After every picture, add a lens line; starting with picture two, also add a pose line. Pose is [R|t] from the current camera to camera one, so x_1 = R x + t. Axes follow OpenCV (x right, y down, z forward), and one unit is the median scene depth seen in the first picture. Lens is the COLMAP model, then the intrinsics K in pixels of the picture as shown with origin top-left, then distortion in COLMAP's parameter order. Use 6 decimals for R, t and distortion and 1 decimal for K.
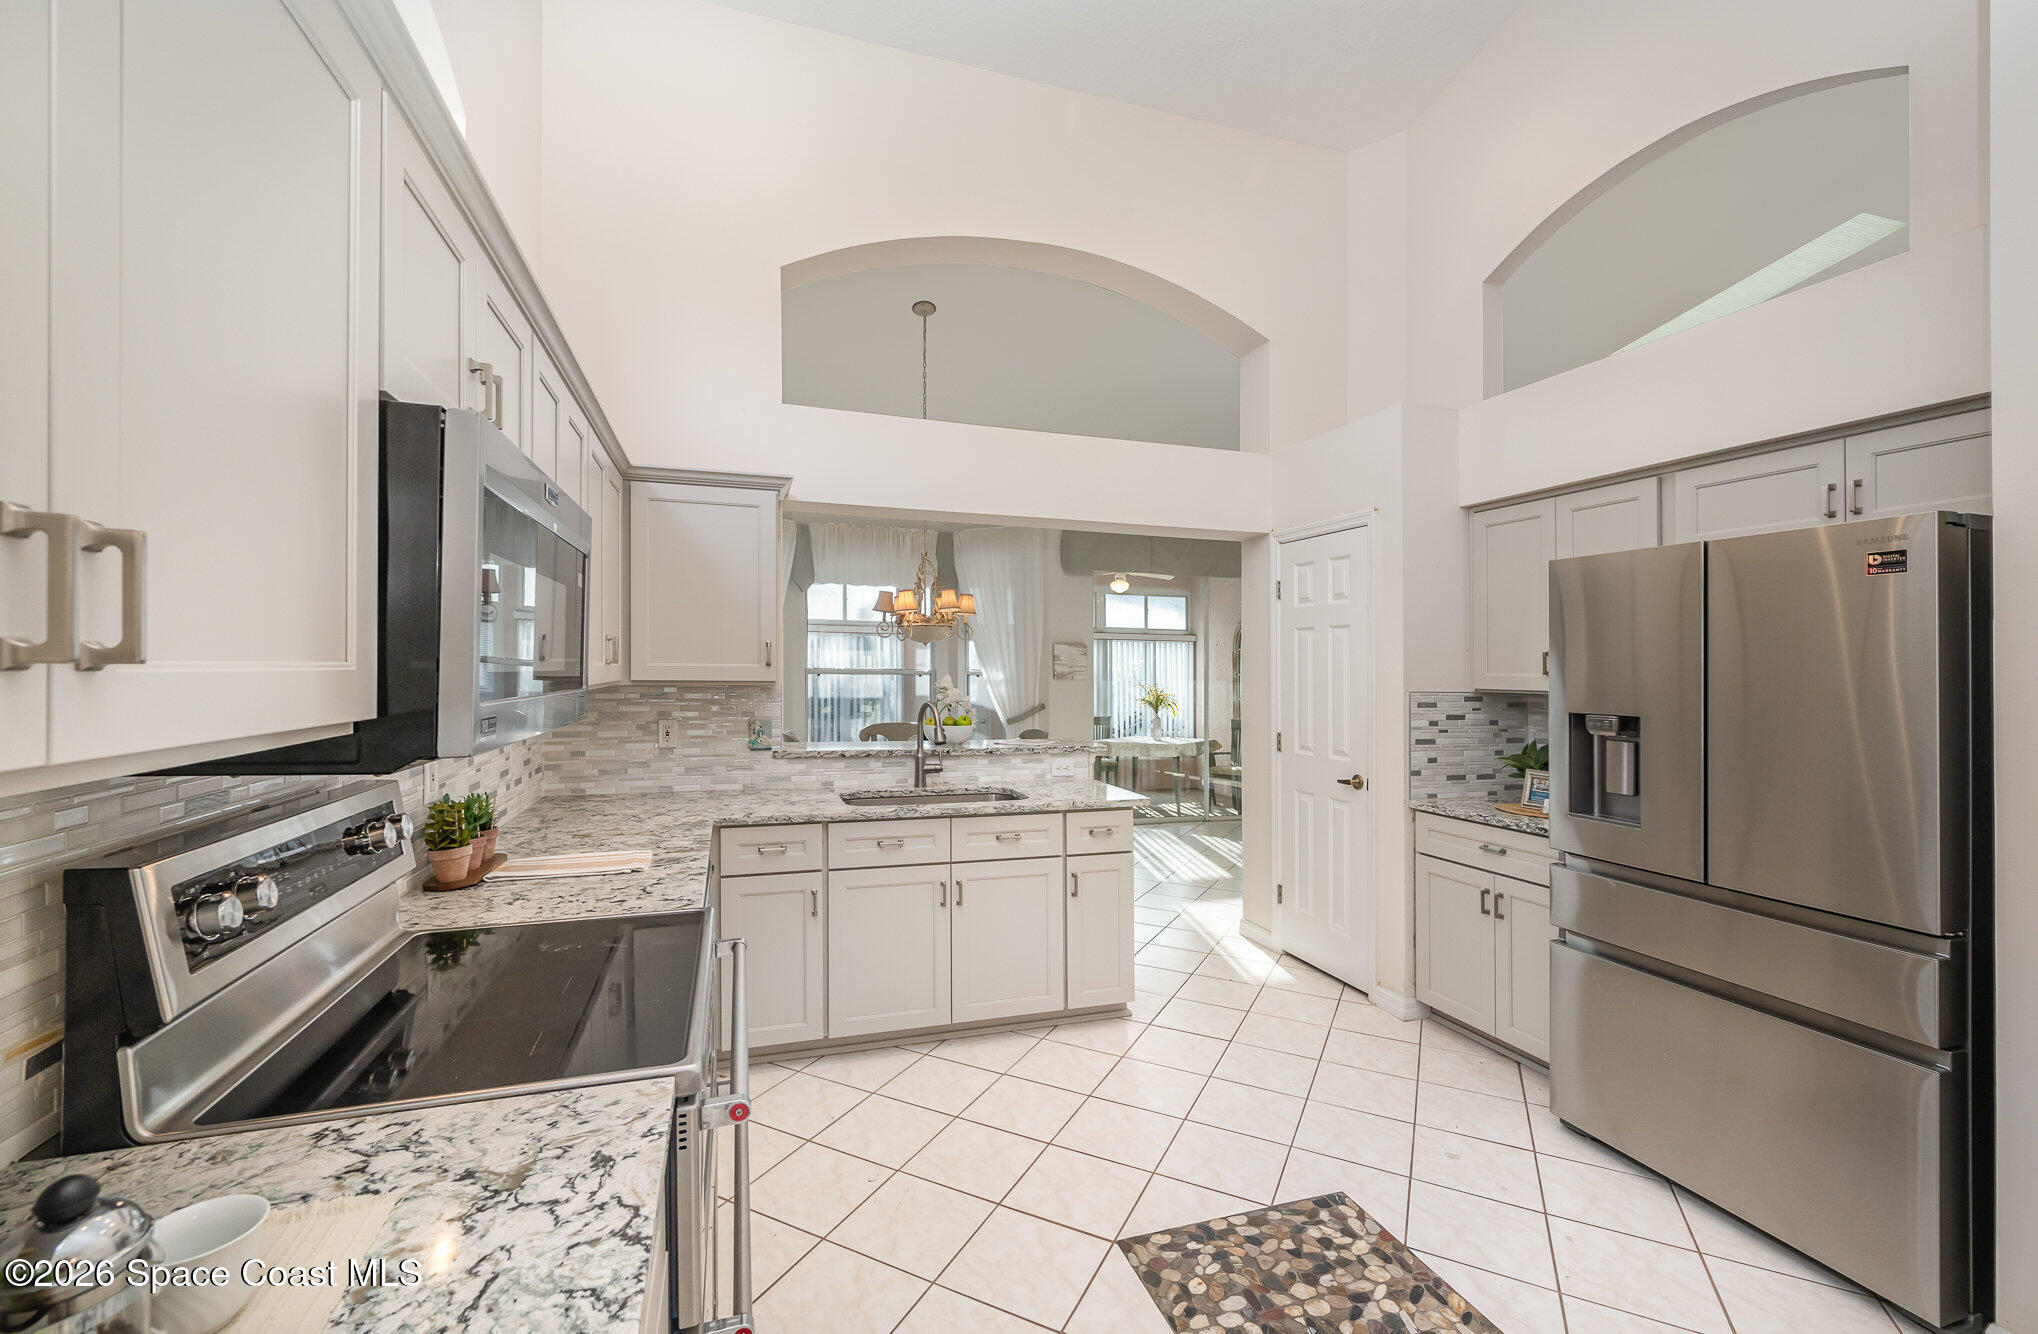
lens RADIAL K [[847.8, 0, 1009.6], [0, 847.8, 667.9], [0, 0, 1]] dist [0.000520, 0.000251]
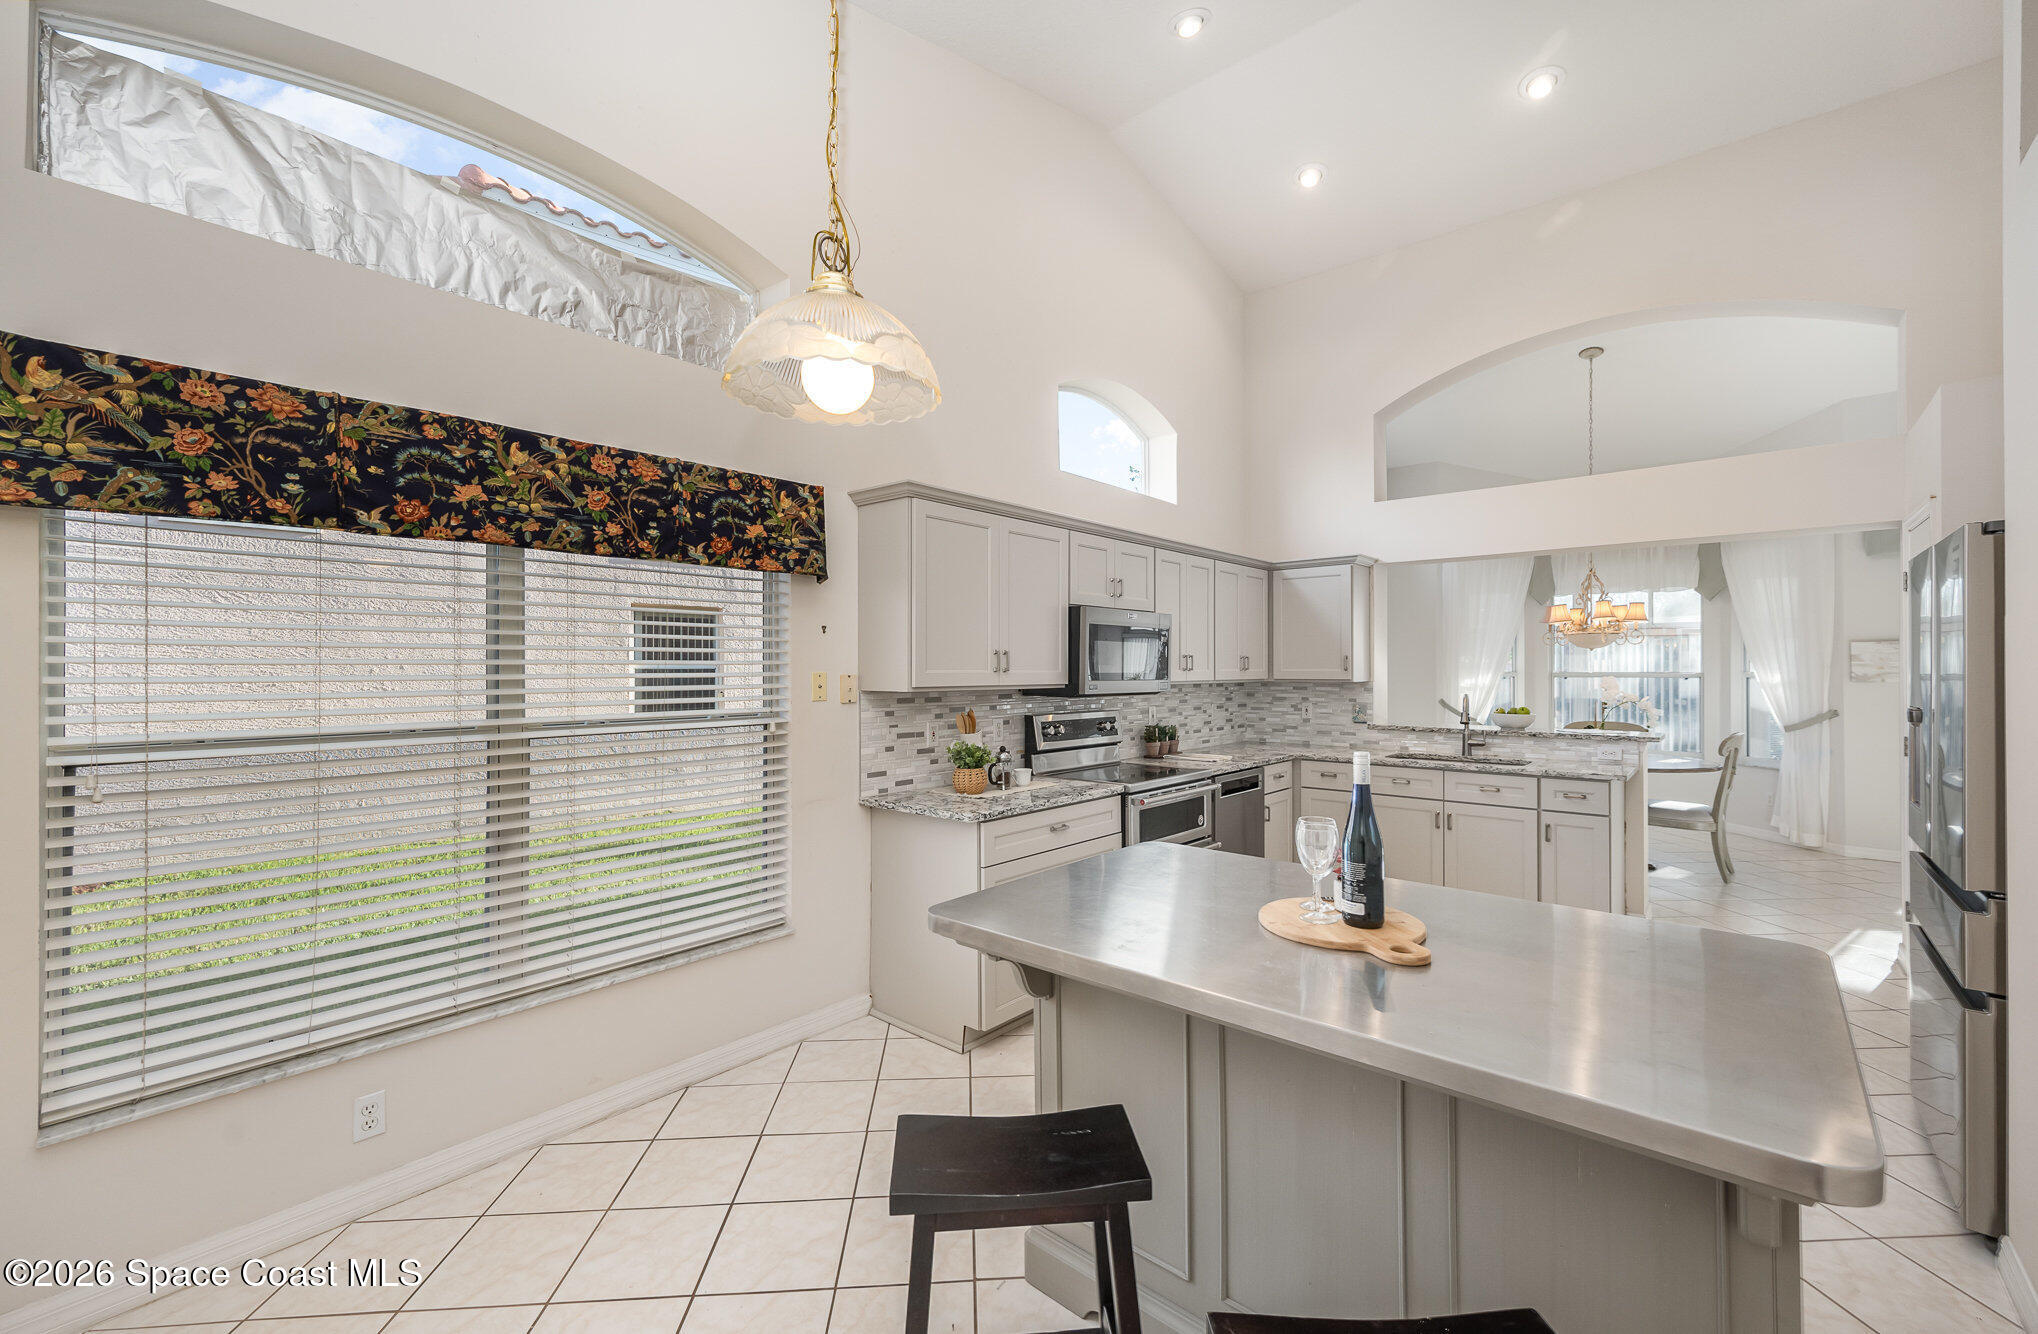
lens RADIAL K [[812.7, 0, 1006.1], [0, 812.7, 662.9], [0, 0, 1]] dist [0.000030, 0.000063]
pose [[0.498218, -0.018996, -0.866844, 0.725292], [0.006122, 0.999812, -0.018391, 0.007874], [0.867030, 0.003856, 0.498240, -0.352026]]
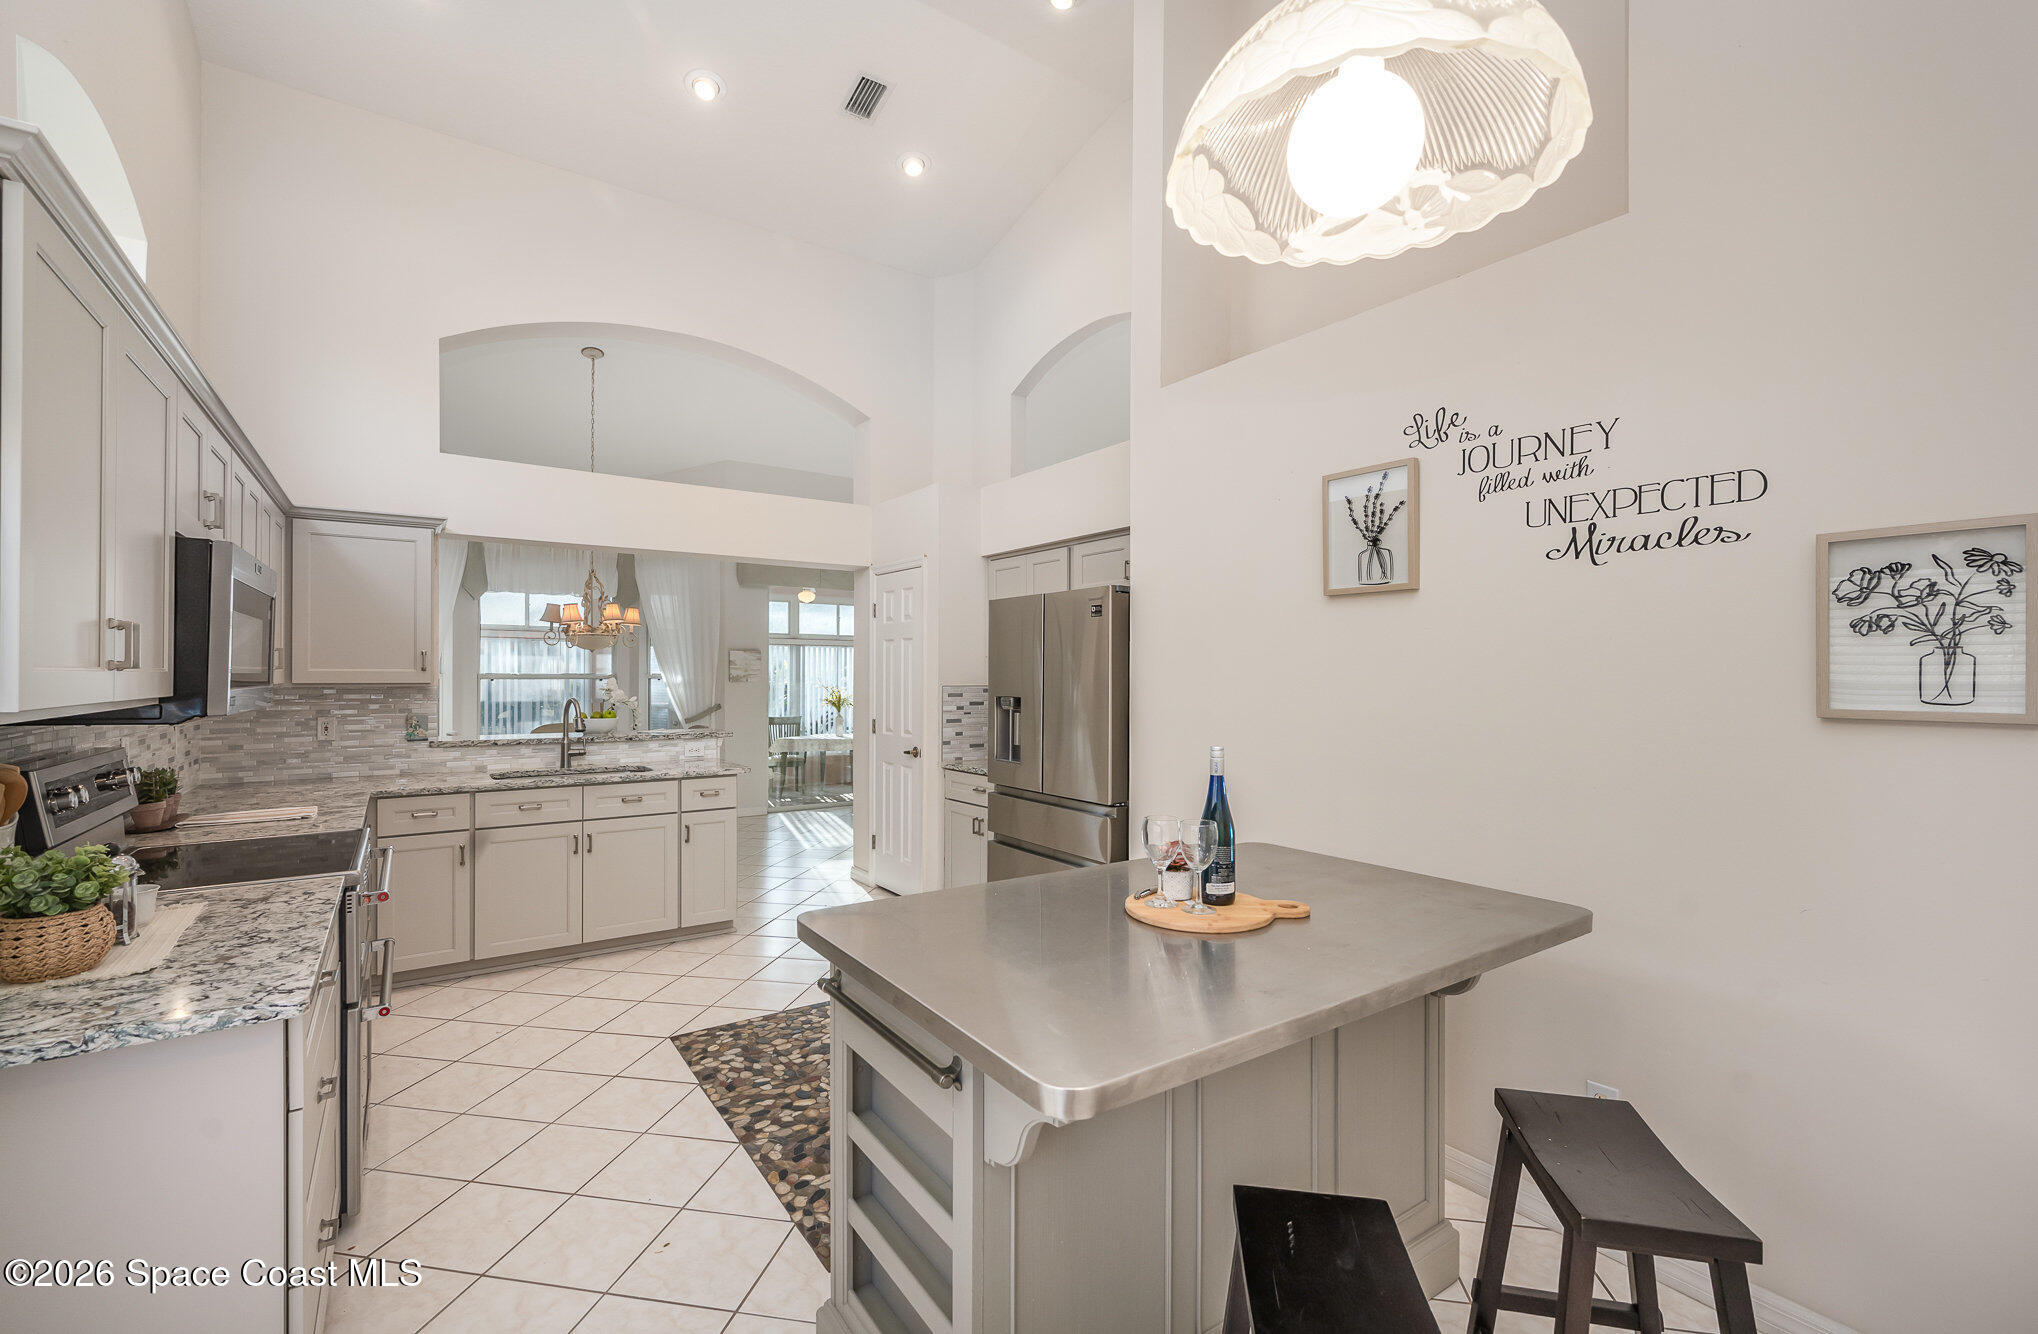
lens RADIAL K [[880.1, 0, 1009.3], [0, 880.1, 655.8], [0, 0, 1]] dist [-0.000038, -0.000057]
pose [[0.958744, -0.001890, 0.284266, 0.160545], [0.007075, 0.999827, -0.017212, 0.004048], [-0.284184, 0.018513, 0.958591, -0.447663]]
